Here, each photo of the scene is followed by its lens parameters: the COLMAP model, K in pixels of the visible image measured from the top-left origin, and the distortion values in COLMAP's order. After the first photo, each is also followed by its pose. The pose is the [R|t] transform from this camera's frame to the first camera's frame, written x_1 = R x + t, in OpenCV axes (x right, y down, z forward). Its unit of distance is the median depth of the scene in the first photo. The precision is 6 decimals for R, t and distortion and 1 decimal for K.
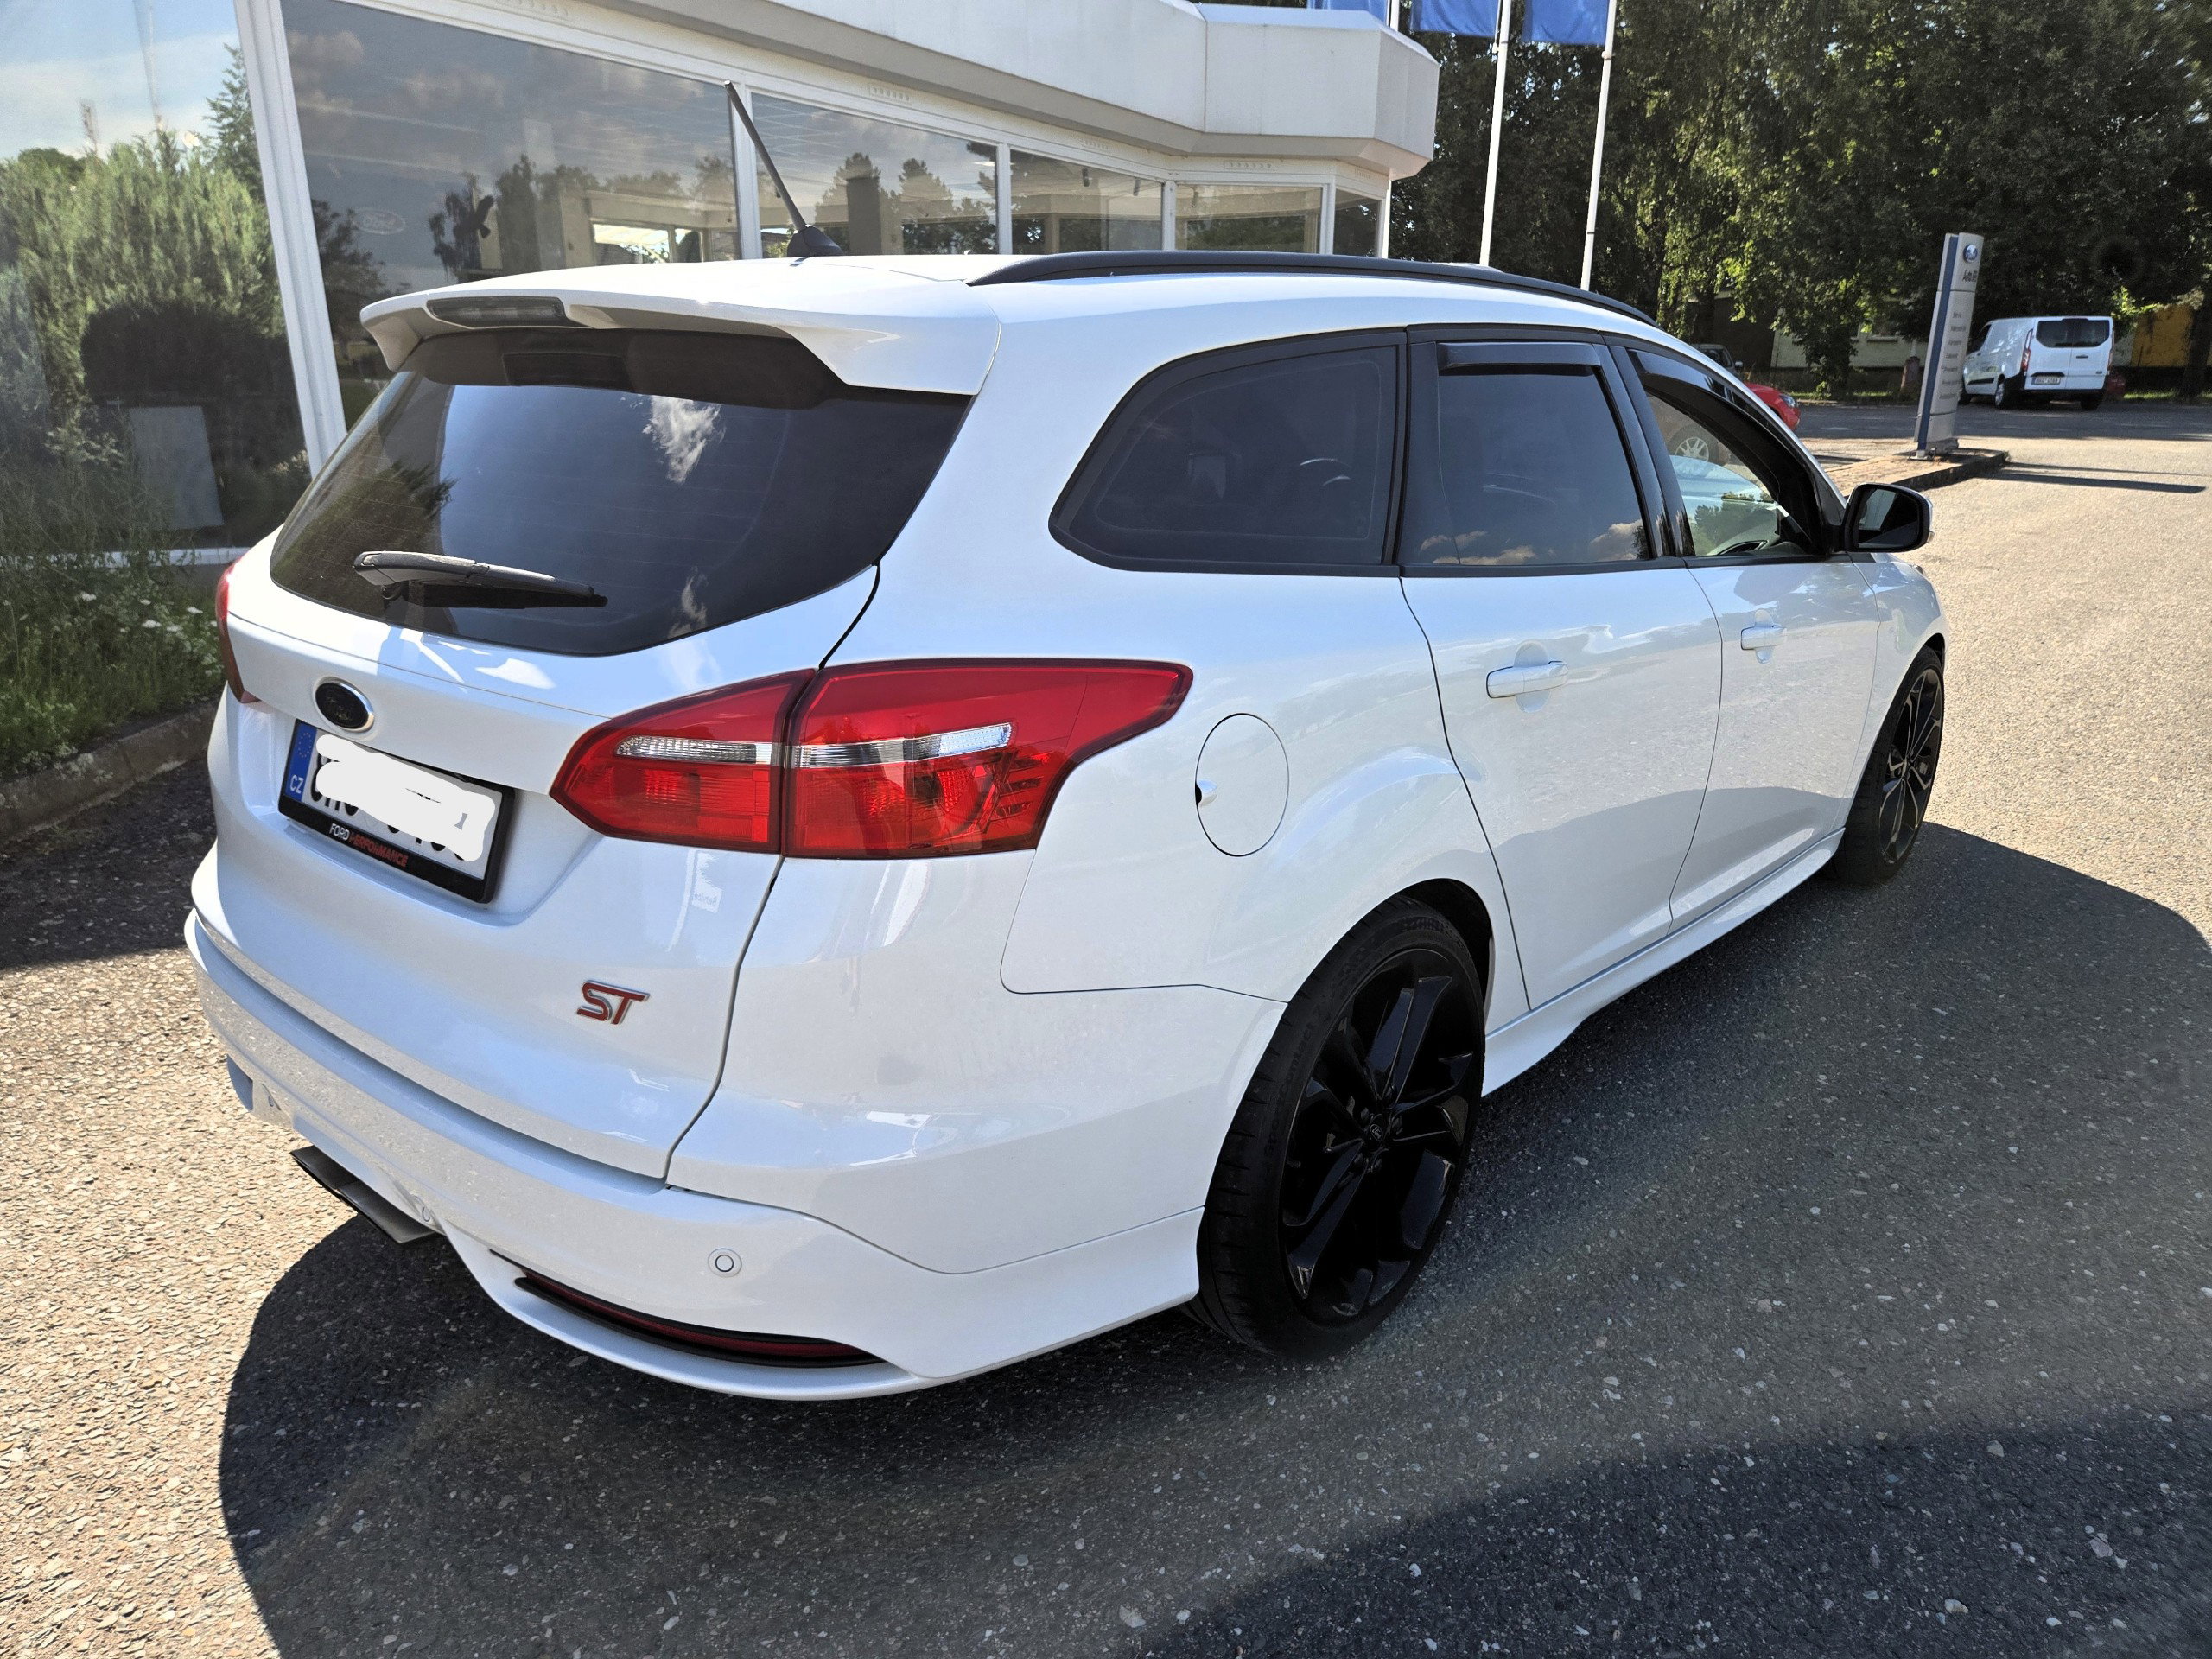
lens RADIAL K [[1478.3, 0, 1080.5], [0, 1478.3, 833.8], [0, 0, 1]] dist [0.070367, -0.053777]
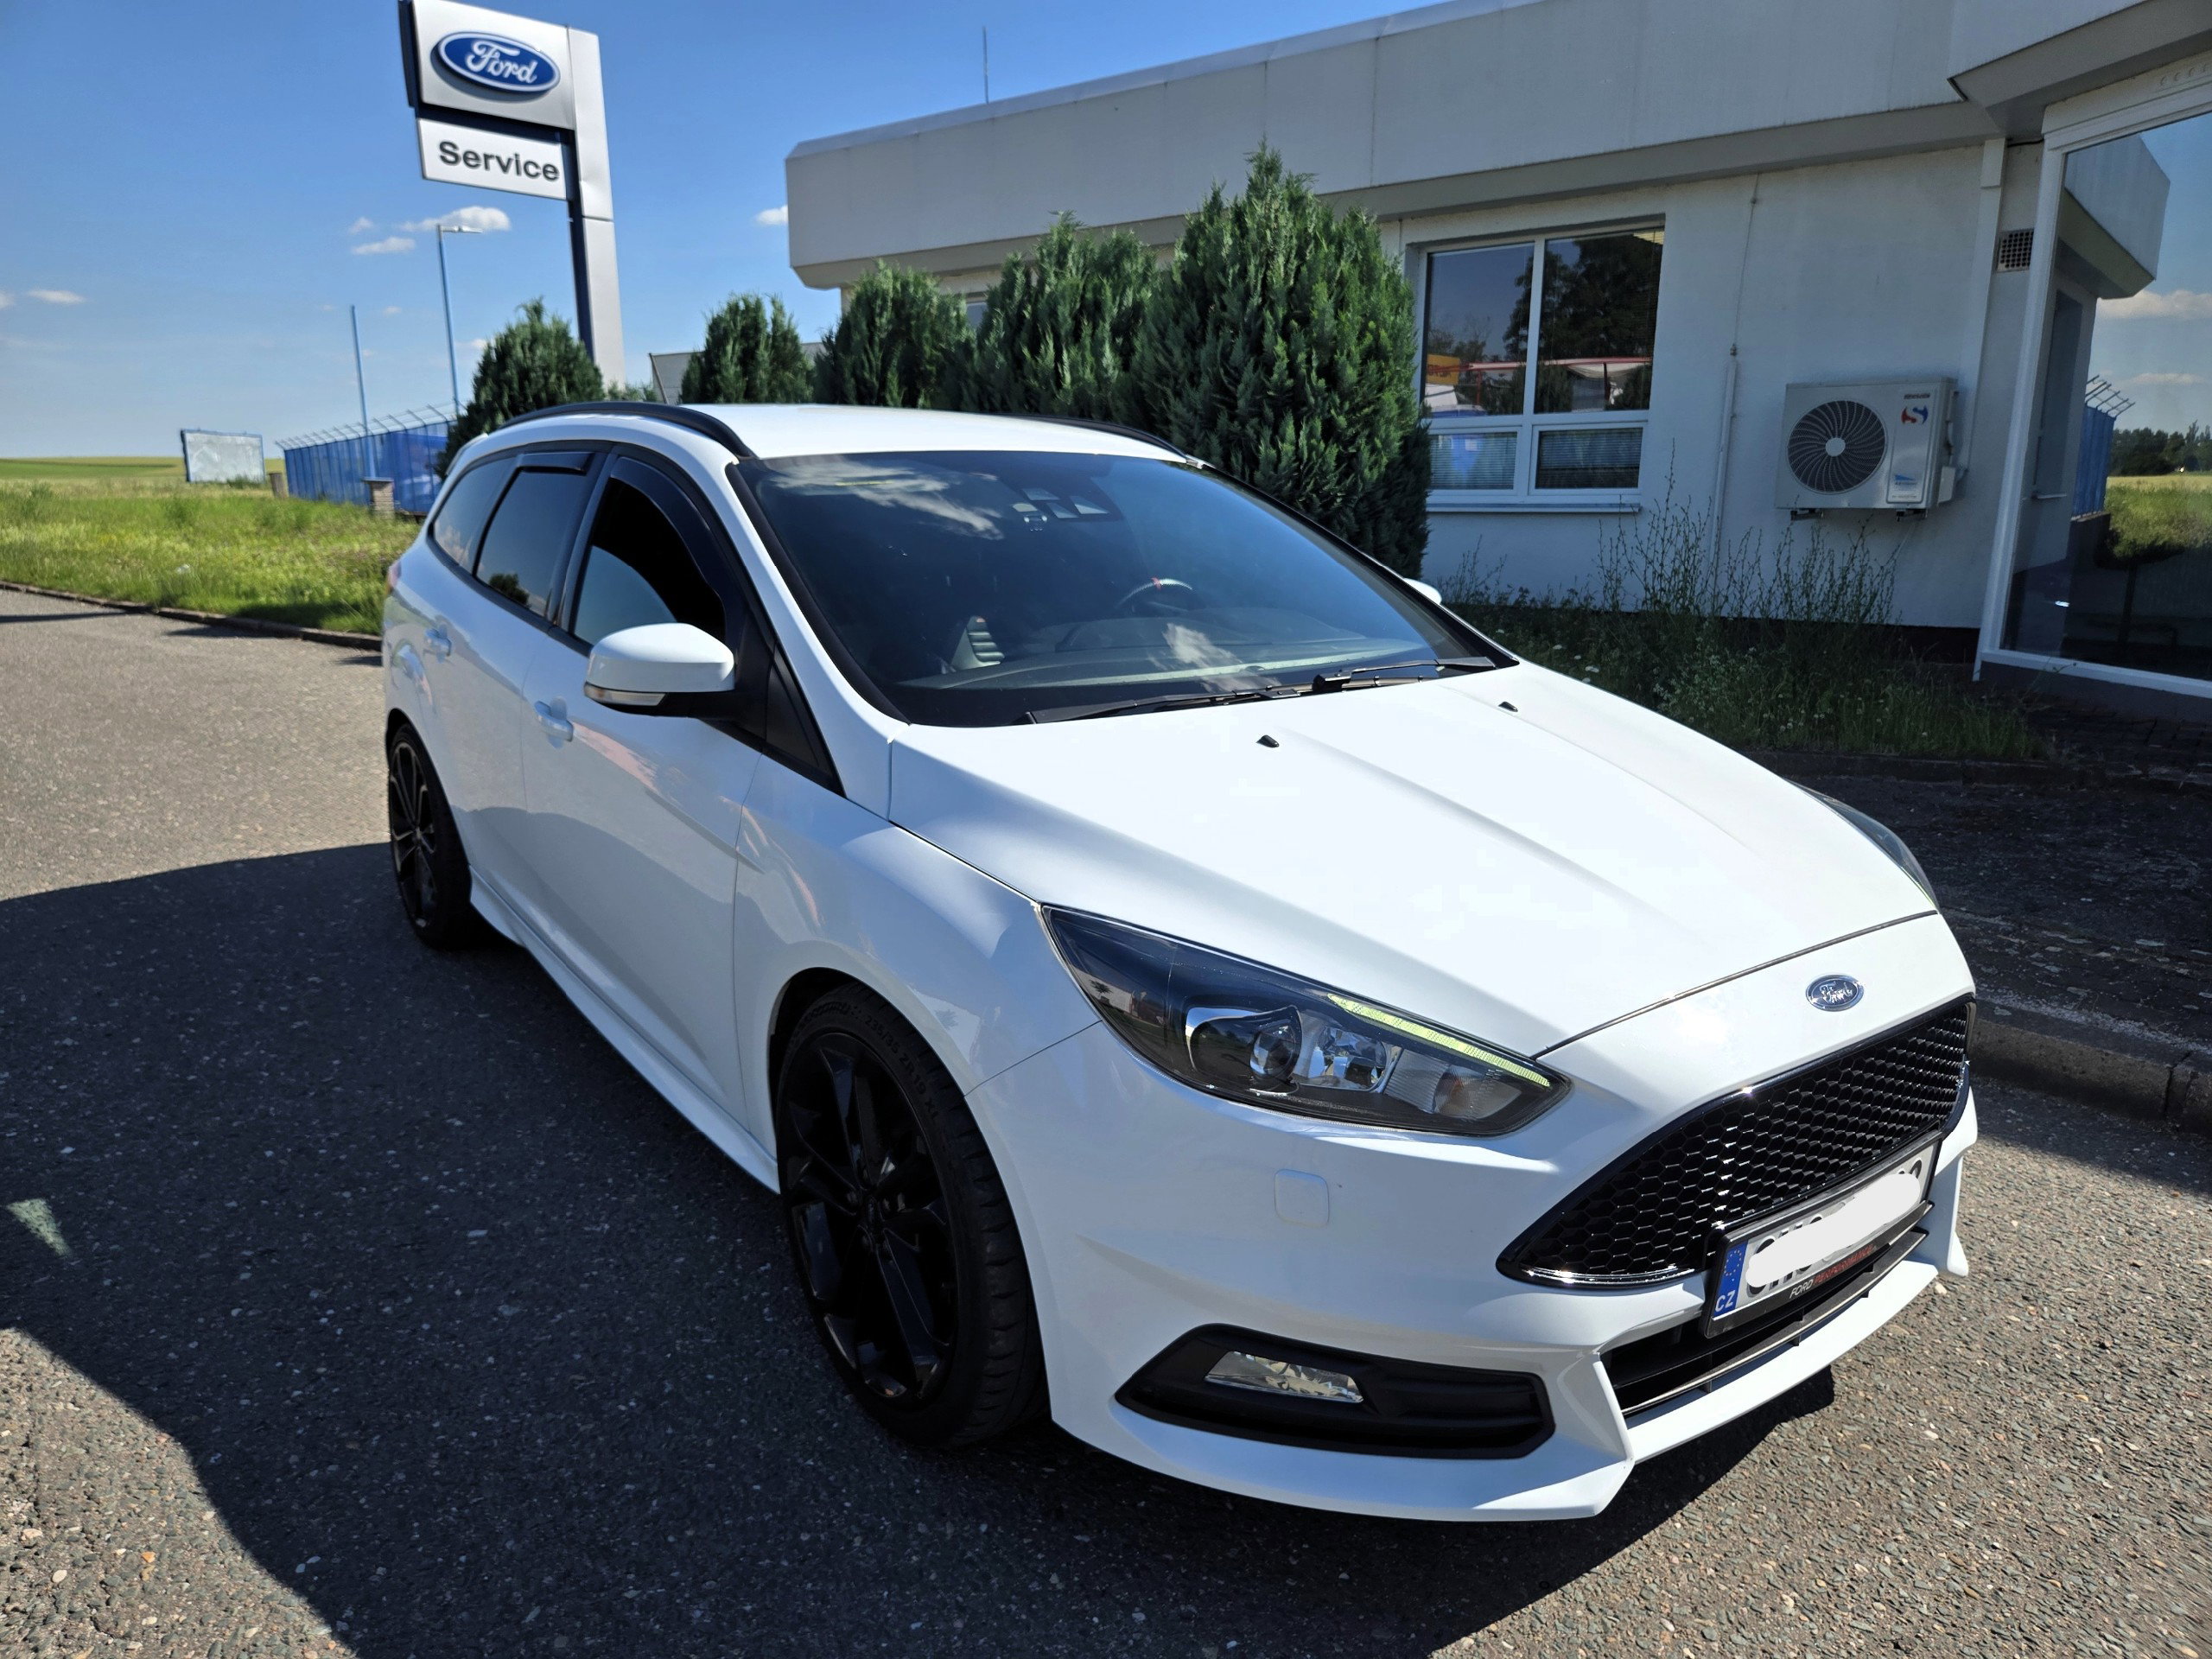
lens RADIAL K [[1478.3, 0, 1095.1], [0, 1478.3, 850.1], [0, 0, 1]] dist [0.070367, -0.053777]
pose [[-0.221277, 0.234377, -0.946628, 0.909734], [-0.303158, 0.906065, 0.295198, -0.311731], [0.926894, 0.352298, -0.129438, 0.998654]]
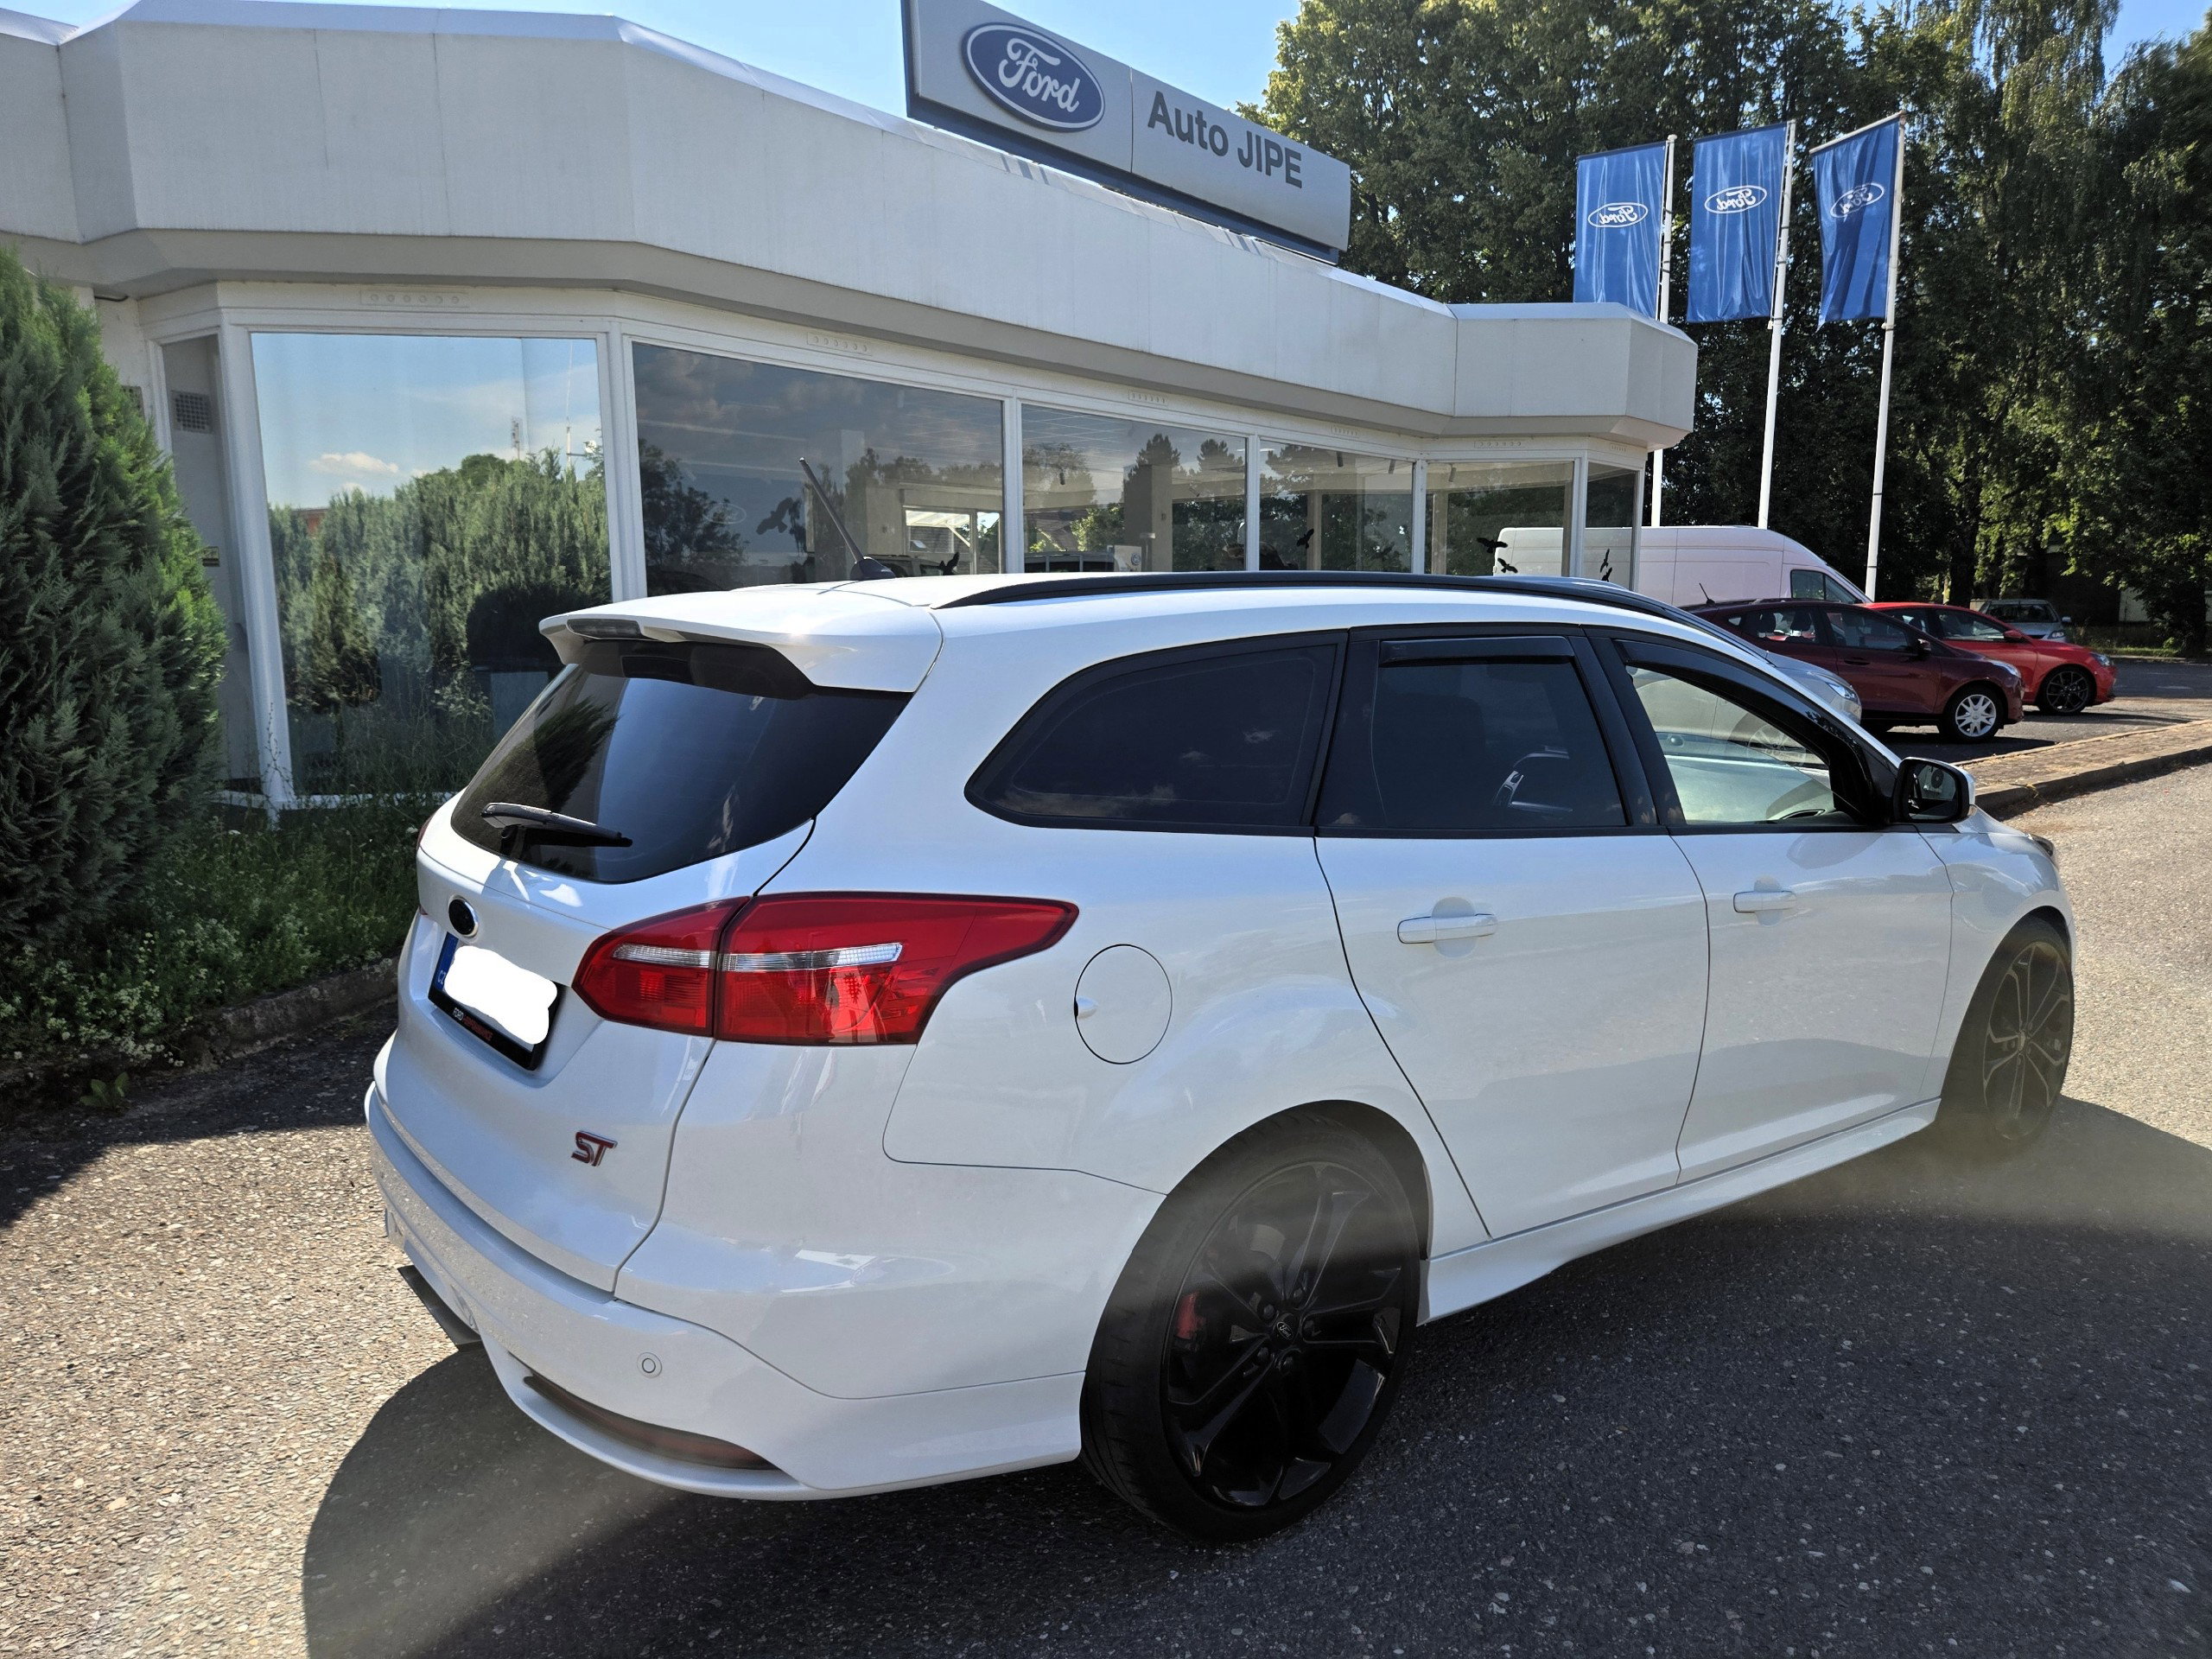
lens RADIAL K [[1478.3, 0, 1082.7], [0, 1478.3, 840.0], [0, 0, 1]] dist [0.070367, -0.053777]
pose [[0.981345, 0.023002, -0.190876, 0.120327], [-0.052912, 0.986791, -0.153116, 0.008543], [0.184833, 0.160359, 0.969599, -0.077708]]
